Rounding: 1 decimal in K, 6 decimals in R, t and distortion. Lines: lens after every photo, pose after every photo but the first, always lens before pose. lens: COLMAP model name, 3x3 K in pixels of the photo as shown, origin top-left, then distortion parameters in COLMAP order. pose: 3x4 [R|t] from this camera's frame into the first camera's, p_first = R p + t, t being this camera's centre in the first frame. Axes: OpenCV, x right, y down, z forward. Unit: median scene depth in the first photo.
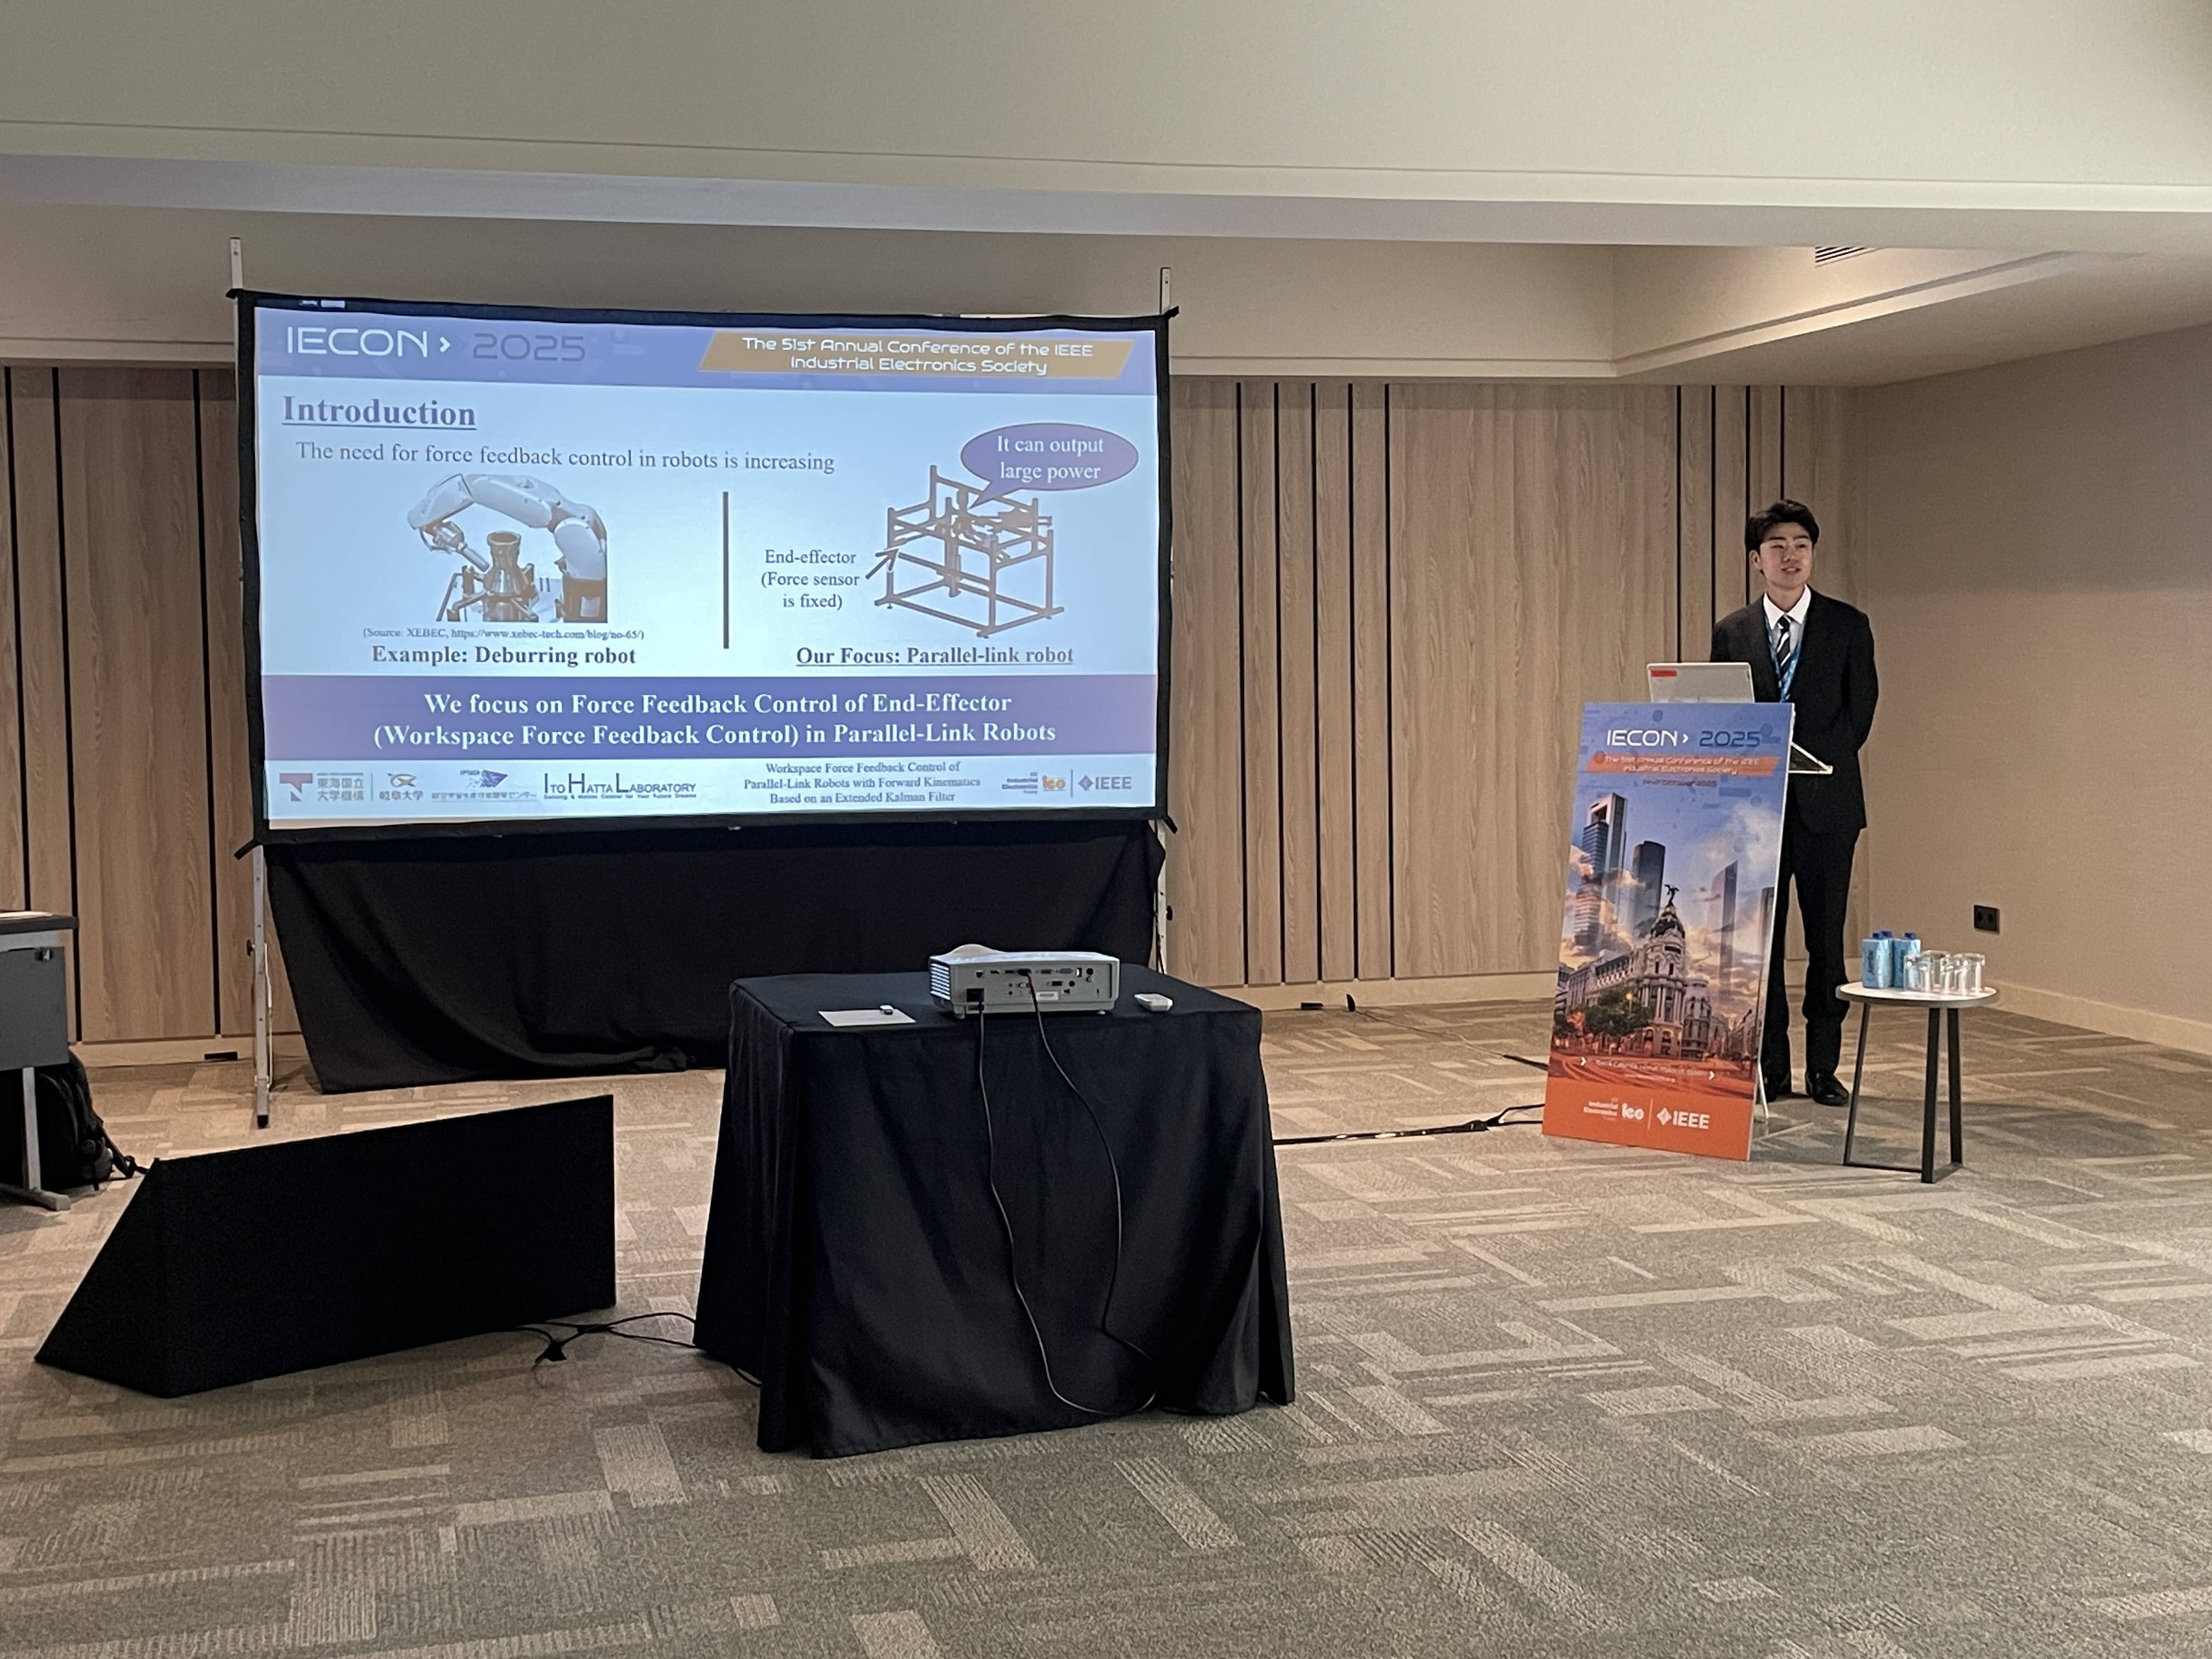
lens RADIAL K [[2754.4, 0, 1104.0], [0, 2754.4, 842.6], [0, 0, 1]] dist [0.076940, 0.000000]
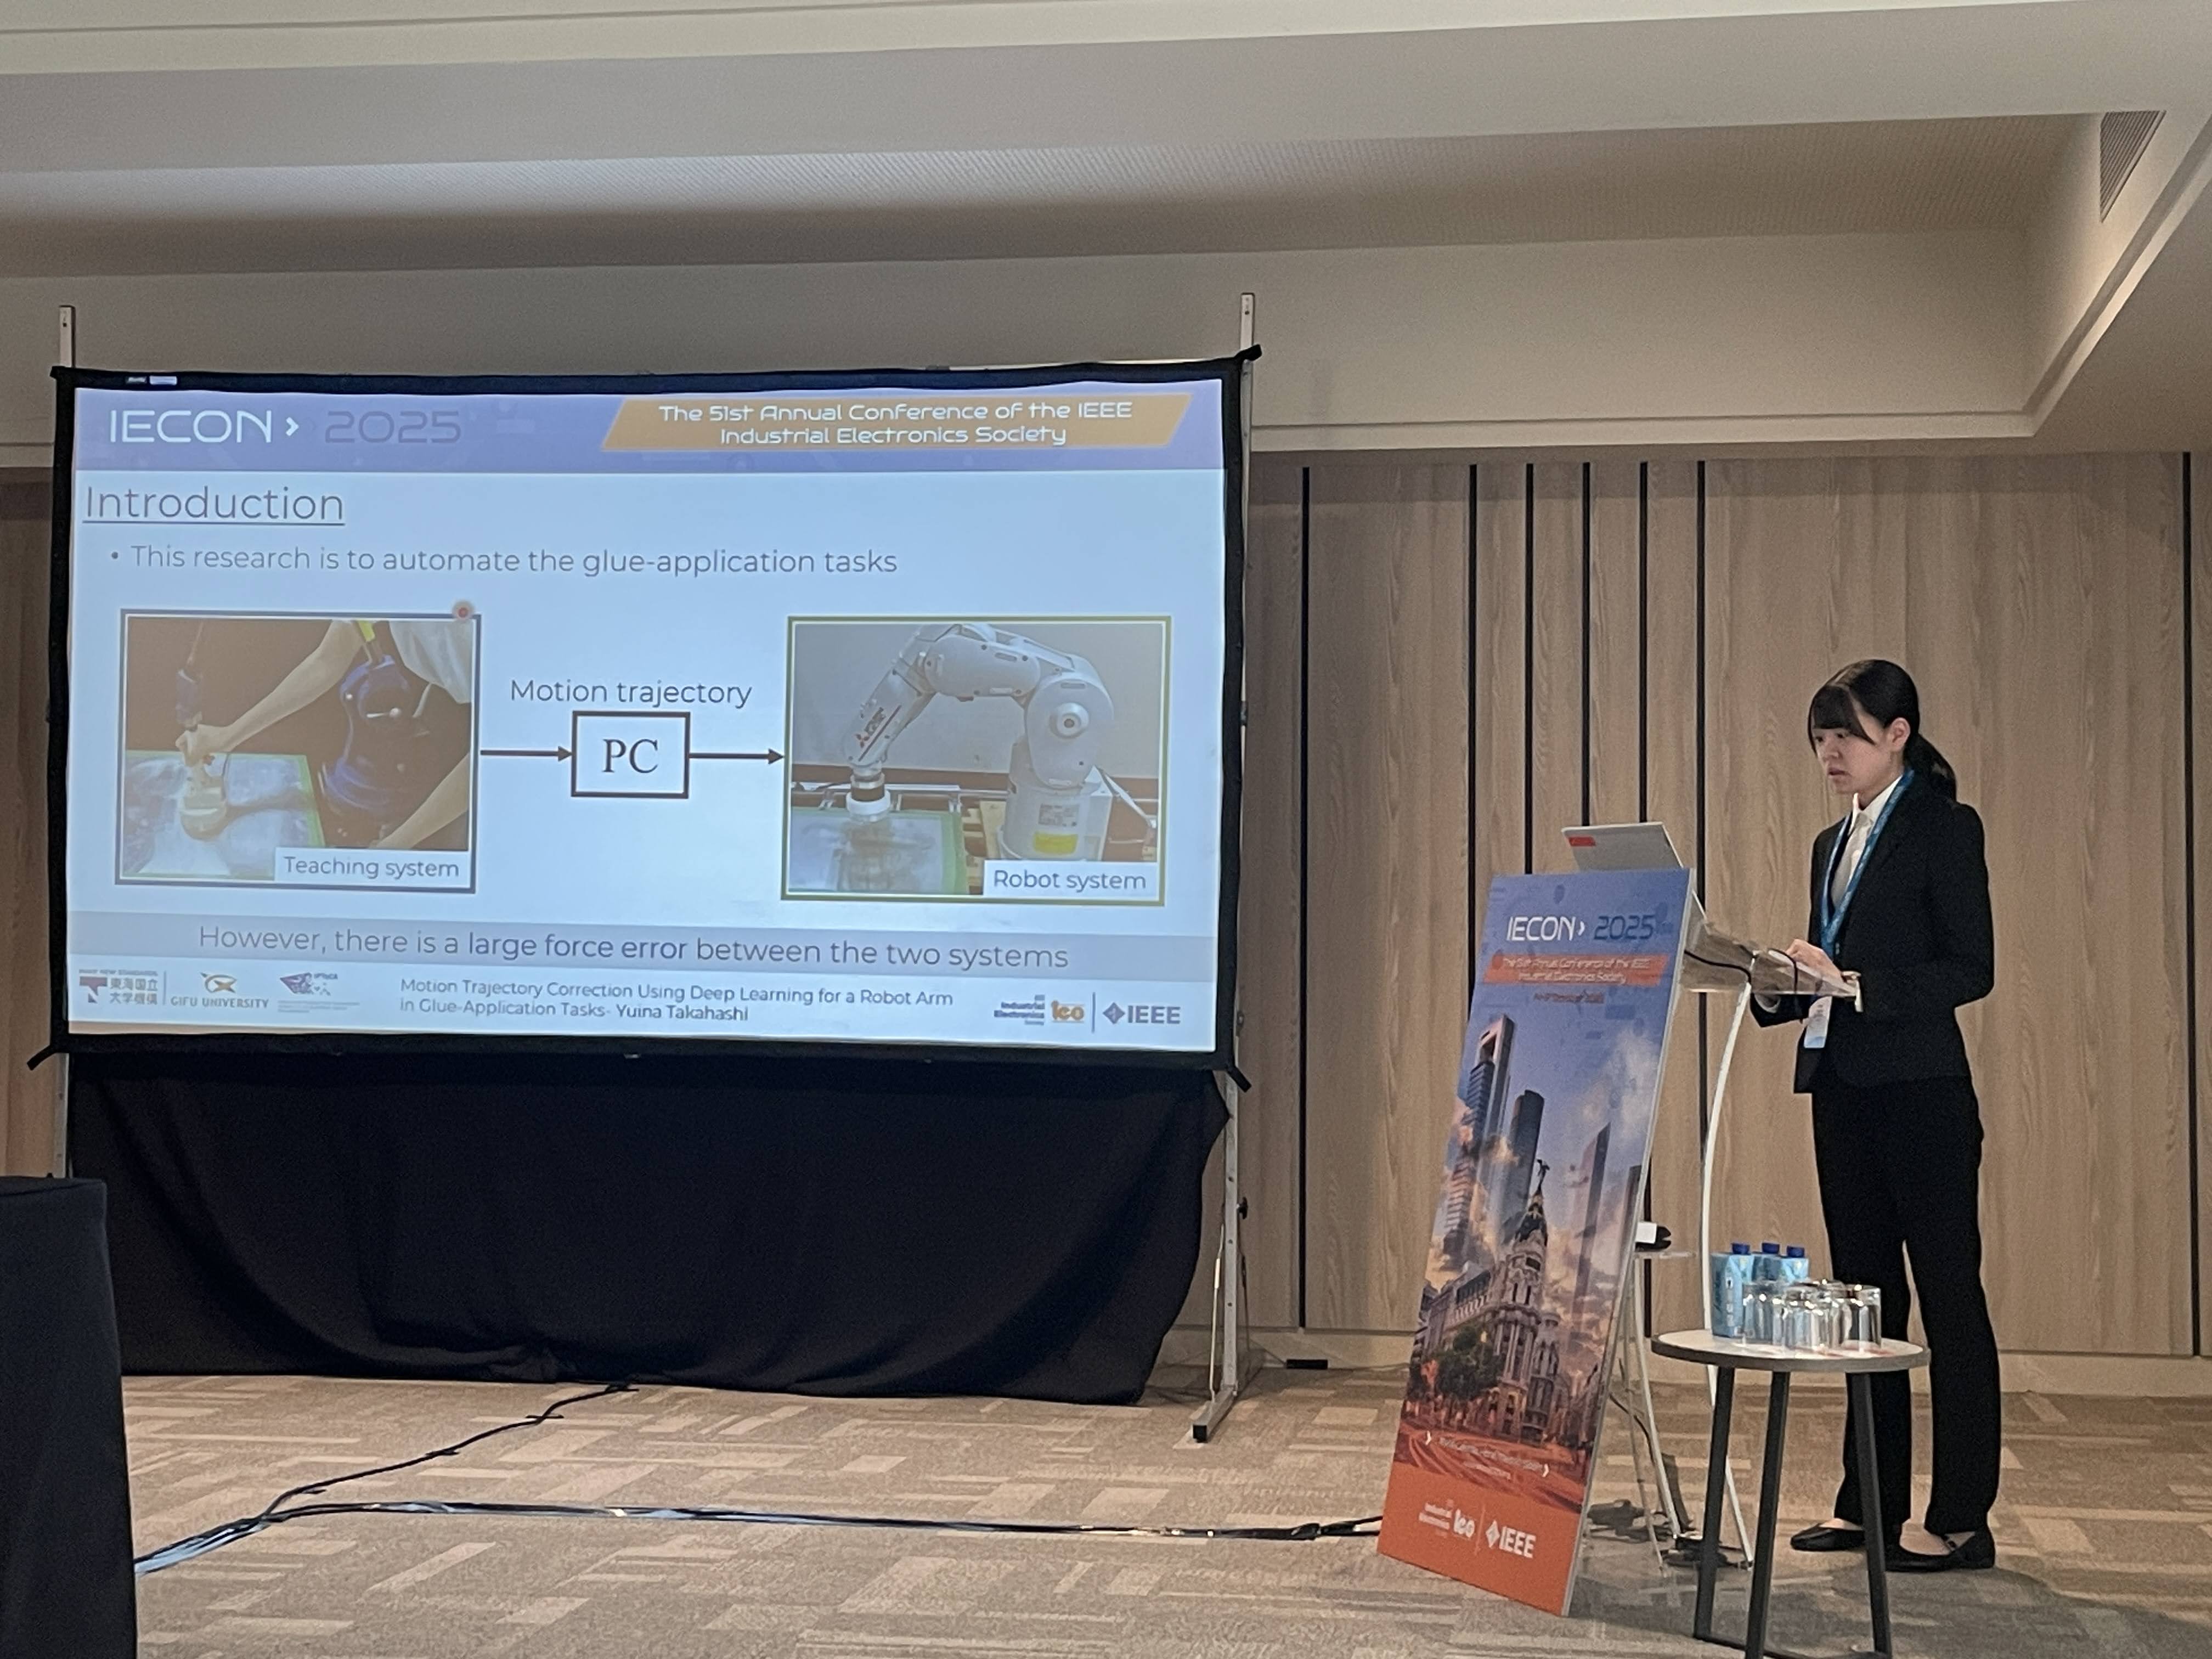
lens RADIAL K [[3403.4, 0, 1105.9], [0, 3403.4, 813.8], [0, 0, 1]] dist [0.084309, 0.000000]
pose [[0.918285, 0.005528, -0.395881, 0.364980], [-0.050522, 0.993364, -0.103321, 0.019322], [0.392683, 0.114879, 0.912471, 0.215413]]
